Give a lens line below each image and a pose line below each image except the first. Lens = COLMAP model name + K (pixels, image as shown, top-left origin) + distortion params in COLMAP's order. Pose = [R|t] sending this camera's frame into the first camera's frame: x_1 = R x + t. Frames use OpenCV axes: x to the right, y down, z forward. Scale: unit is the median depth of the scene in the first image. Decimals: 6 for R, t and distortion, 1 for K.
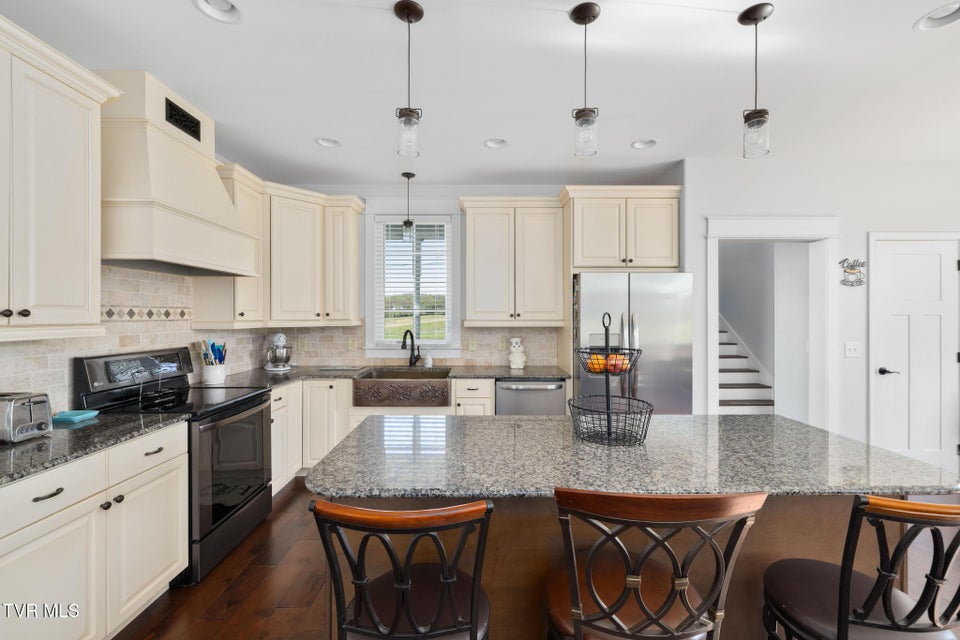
lens RADIAL K [[405.6, 0, 480.0], [0, 405.6, 320.0], [0, 0, 1]] dist [0.034241, -0.013517]
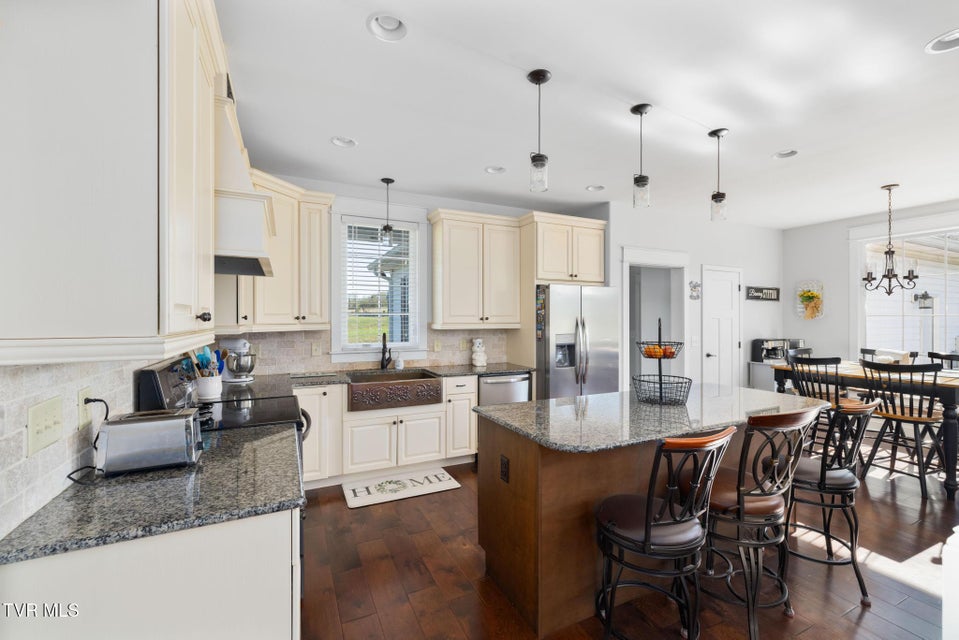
lens RADIAL K [[407.6, 0, 479.5], [0, 407.6, 320.0], [0, 0, 1]] dist [0.000706, 0.000013]
pose [[0.896084, -0.001896, 0.443880, -0.431544], [0.008468, 0.999882, -0.012824, 0.007561], [-0.443803, 0.015250, 0.895994, -0.009793]]
